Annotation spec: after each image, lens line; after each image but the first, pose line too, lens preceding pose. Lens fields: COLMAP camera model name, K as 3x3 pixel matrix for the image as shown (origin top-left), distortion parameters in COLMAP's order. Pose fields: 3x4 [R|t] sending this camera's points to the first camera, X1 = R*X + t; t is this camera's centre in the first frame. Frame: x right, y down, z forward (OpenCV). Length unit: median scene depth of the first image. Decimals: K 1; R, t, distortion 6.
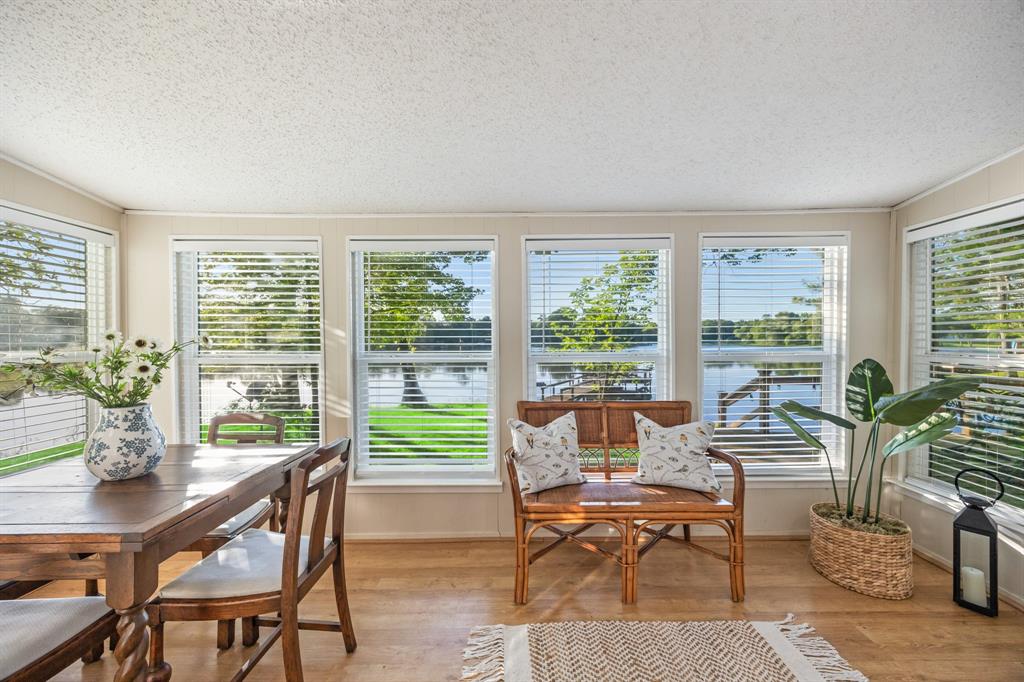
lens RADIAL K [[396.6, 0, 515.4], [0, 396.6, 341.3], [0, 0, 1]] dist [-0.002165, -0.000084]
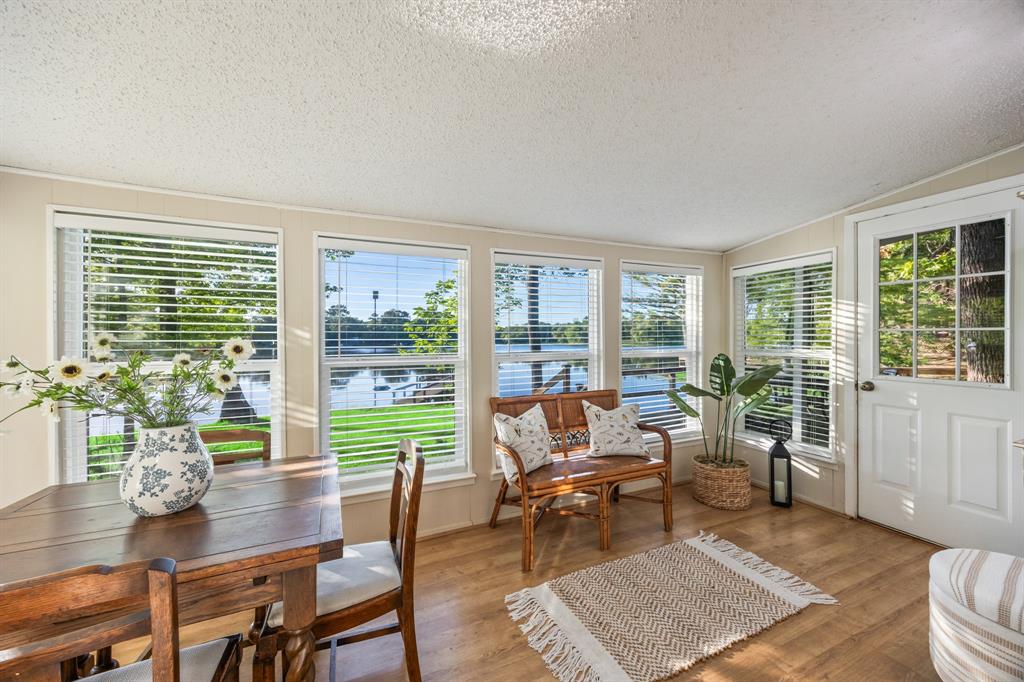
lens RADIAL K [[398.1, 0, 516.8], [0, 398.1, 335.7], [0, 0, 1]] dist [-0.004272, -0.000147]
pose [[0.910227, 0.001312, 0.414108, -0.425572], [0.005347, 0.999874, -0.014920, -0.005566], [-0.414075, 0.015795, 0.910106, -0.046003]]
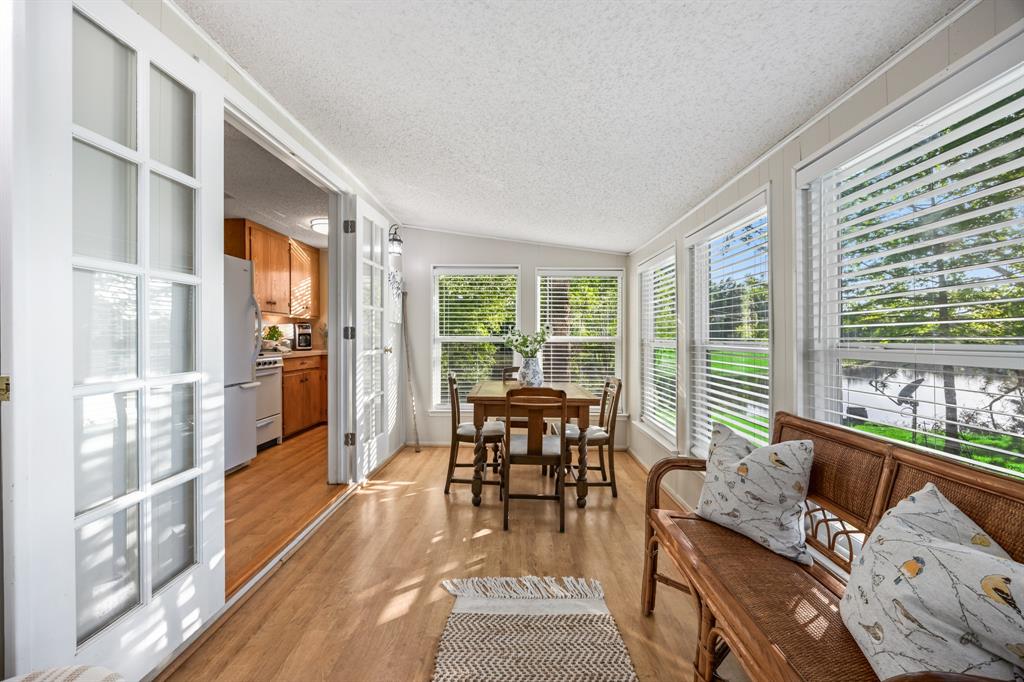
lens RADIAL K [[398.1, 0, 516.8], [0, 398.1, 335.7], [0, 0, 1]] dist [-0.004272, -0.000147]
pose [[-0.025916, 0.001523, -0.999663, 0.786301], [-0.006709, 0.999976, 0.001697, 0.021846], [0.999642, 0.006751, -0.025905, 0.613580]]
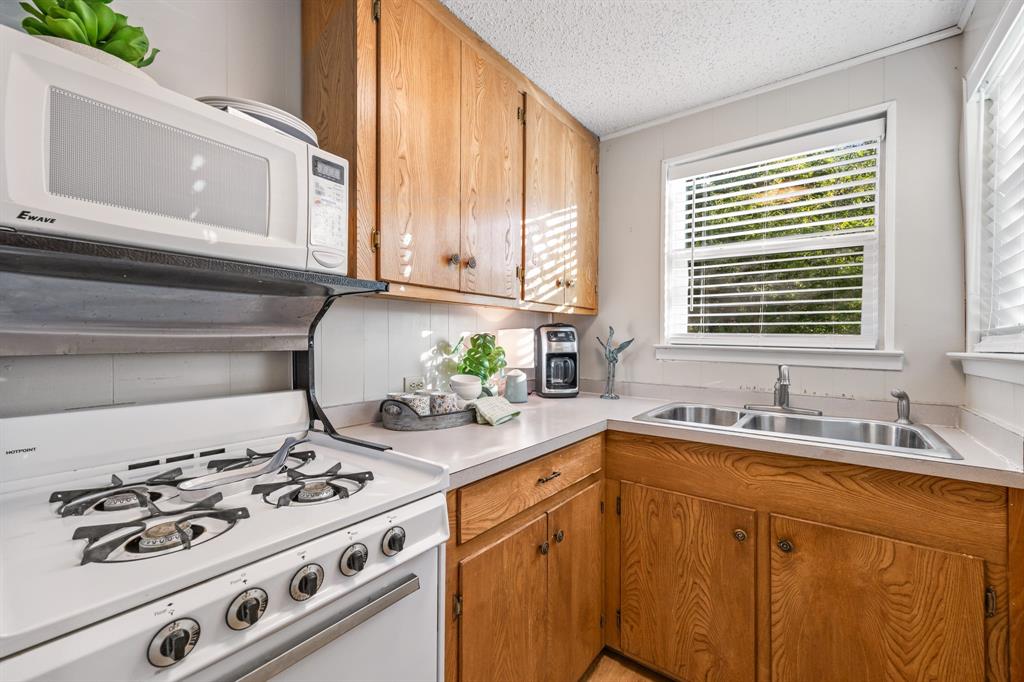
lens RADIAL K [[398.1, 0, 516.8], [0, 398.1, 335.7], [0, 0, 1]] dist [-0.004272, -0.000147]
pose [[-0.613656, -0.005944, -0.789551, -0.638080], [-0.011145, 0.999937, 0.001134, -0.014346], [0.789495, 0.009495, -0.613684, -0.164537]]
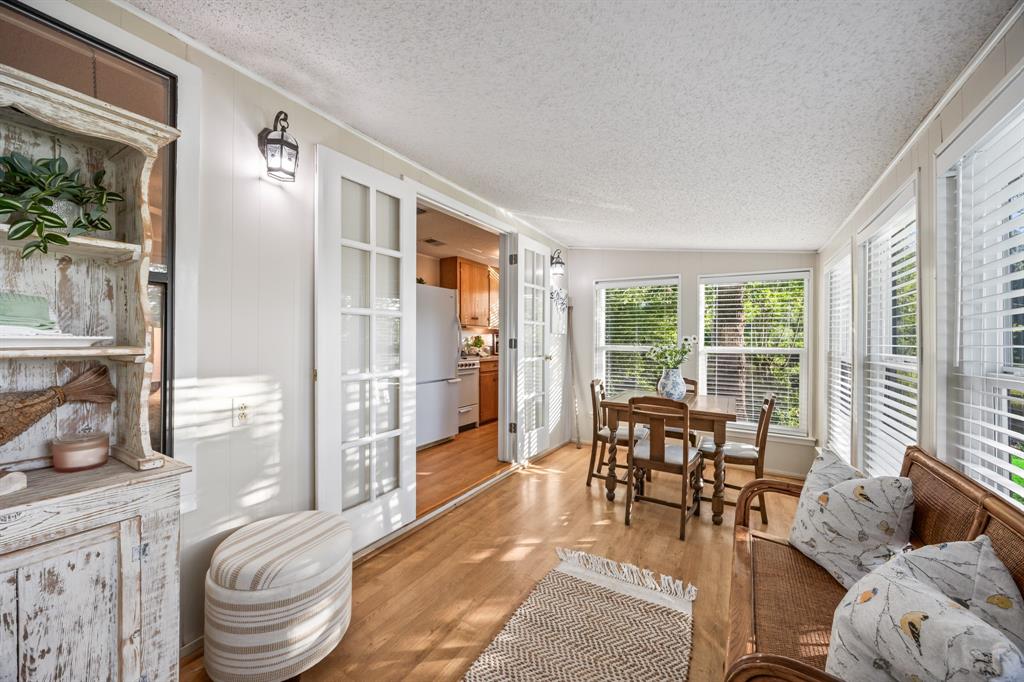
lens RADIAL K [[399.8, 0, 512.0], [0, 399.8, 341.0], [0, 0, 1]] dist [-0.001574, 0.000226]
pose [[-0.527489, 0.000480, -0.849562, 0.901629], [-0.010056, 0.999926, 0.006809, -0.001832], [0.849502, 0.012135, -0.527445, 0.890056]]
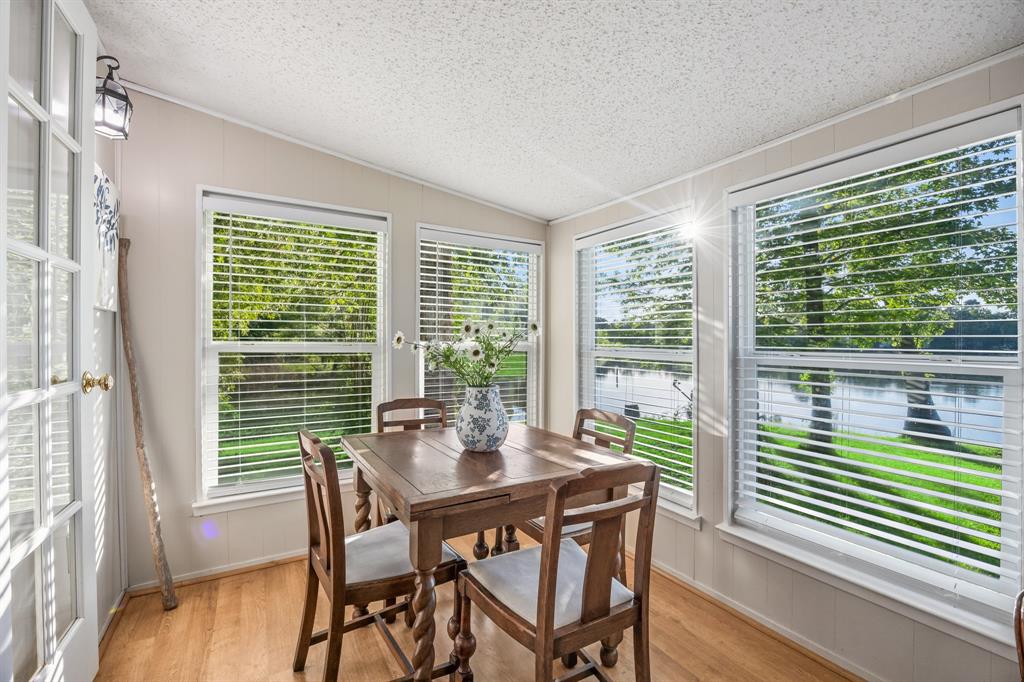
lens RADIAL K [[435.4, 0, 512.0], [0, 435.4, 341.0], [0, 0, 1]] dist [-0.021000, -0.000011]
pose [[0.500555, 0.007306, -0.865674, 0.081884], [-0.010407, 0.999943, 0.002421, 0.019449], [0.865642, 0.007797, 0.500603, 0.292369]]
